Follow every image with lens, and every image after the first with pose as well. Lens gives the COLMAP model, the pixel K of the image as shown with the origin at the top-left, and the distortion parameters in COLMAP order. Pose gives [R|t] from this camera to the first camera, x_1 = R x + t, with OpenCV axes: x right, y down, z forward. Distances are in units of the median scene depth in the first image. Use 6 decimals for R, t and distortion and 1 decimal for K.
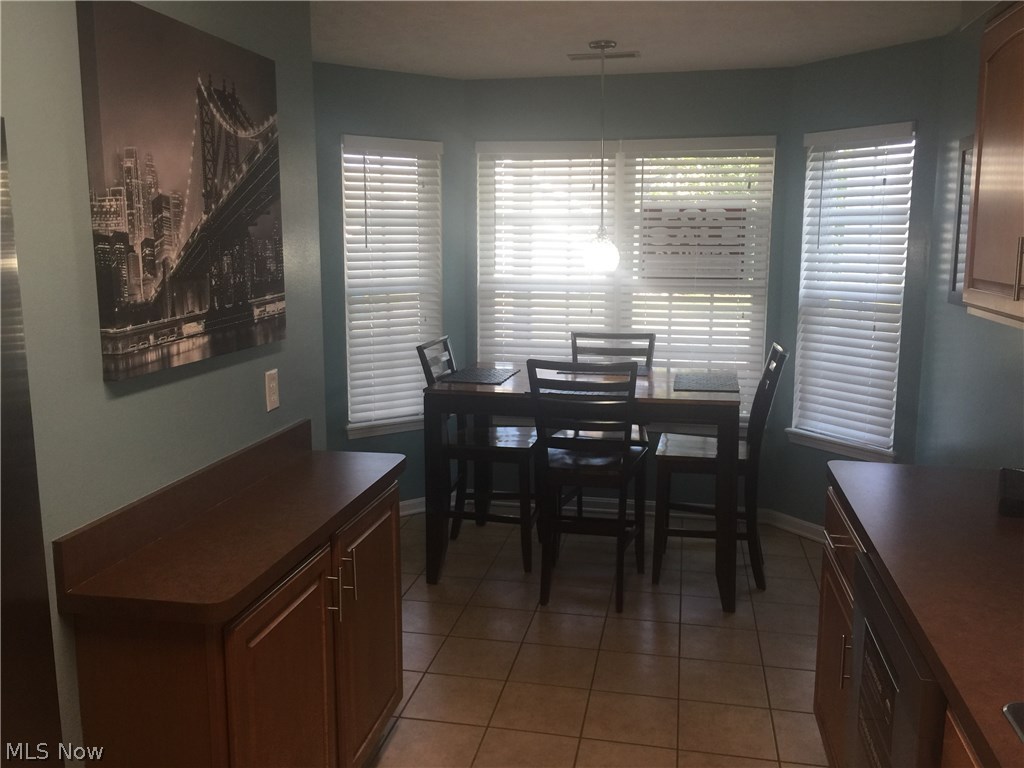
lens RADIAL K [[885.5, 0, 507.3], [0, 885.5, 374.6], [0, 0, 1]] dist [0.077688, -0.114762]
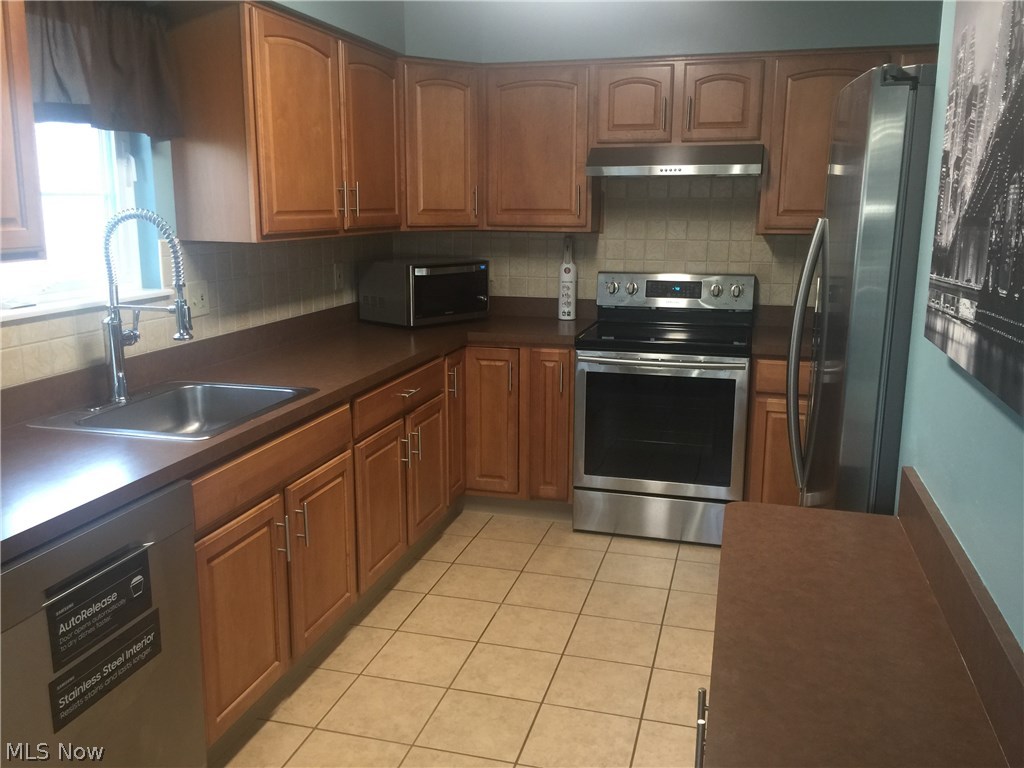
lens RADIAL K [[885.5, 0, 509.6], [0, 885.5, 383.4], [0, 0, 1]] dist [0.077688, -0.114762]
pose [[-0.997284, -0.016747, 0.071720, -0.089799], [0.009626, 0.935814, 0.352364, -0.196755], [-0.073018, 0.352097, -0.933111, 1.447006]]
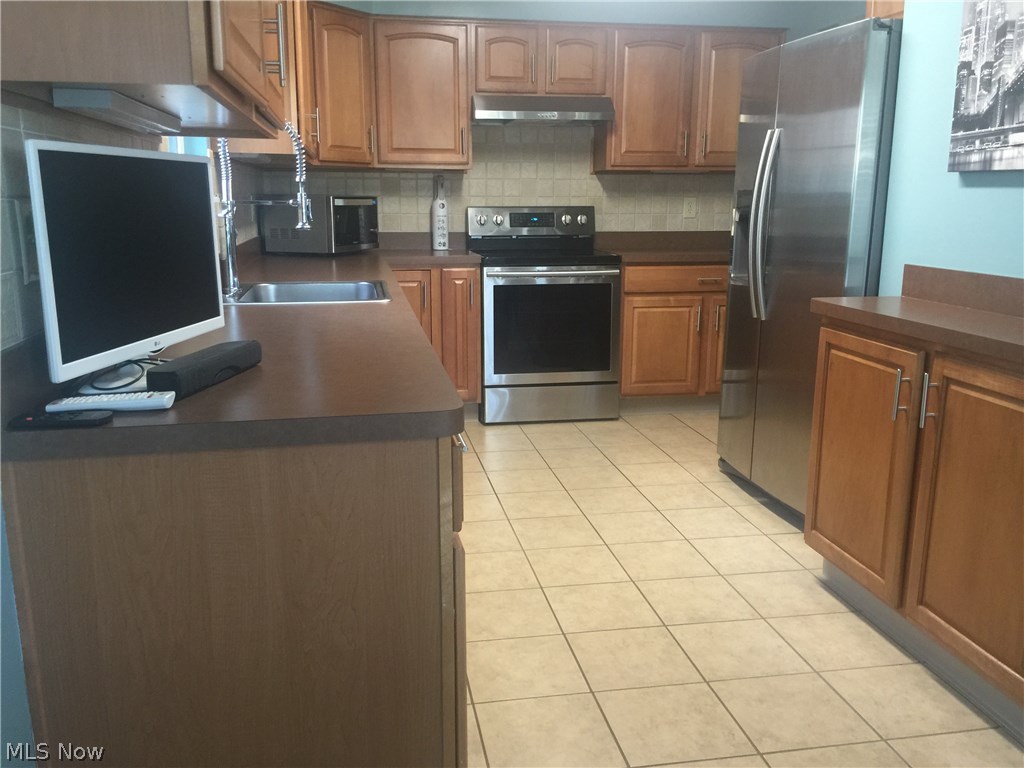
lens RADIAL K [[885.5, 0, 512.0], [0, 885.5, 384.4], [0, 0, 1]] dist [0.077688, -0.114762]
pose [[-0.932138, 0.074898, -0.354273, 0.592877], [-0.057279, 0.935557, 0.348500, -0.107023], [0.357544, 0.345143, -0.867778, 1.682391]]
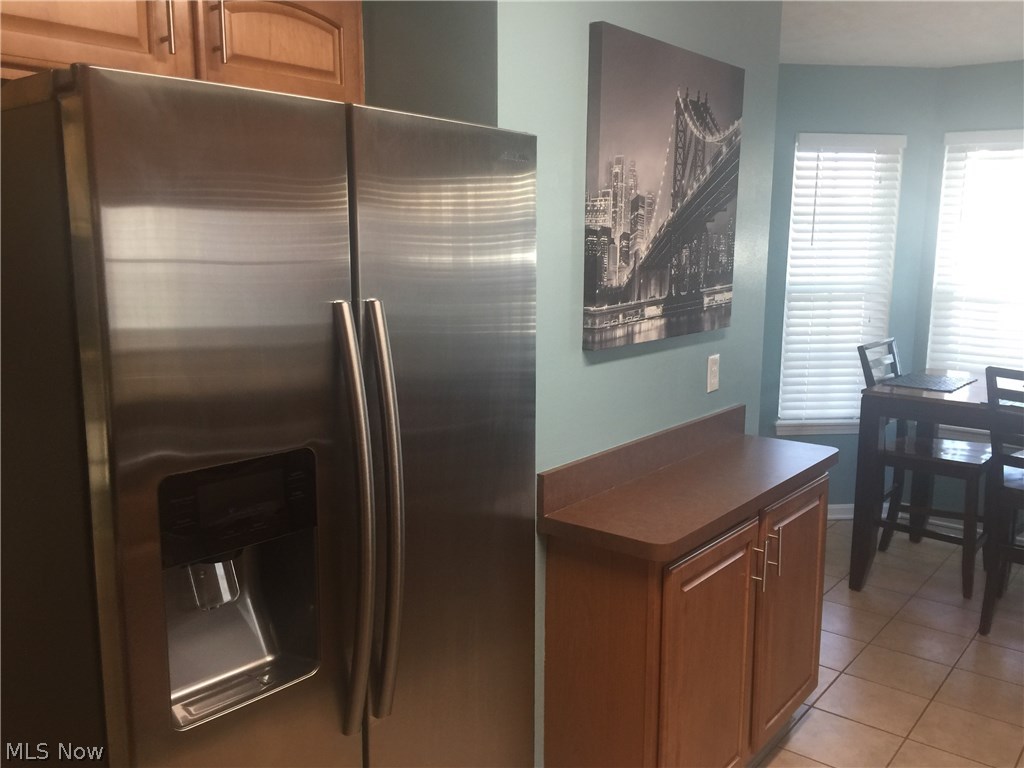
lens RADIAL K [[885.5, 0, 503.4], [0, 885.5, 377.1], [0, 0, 1]] dist [0.077688, -0.114762]
pose [[0.887052, 0.078598, -0.454931, 0.002966], [-0.077849, 0.996756, 0.020415, 0.022073], [0.455059, 0.017307, 0.890293, -0.094388]]
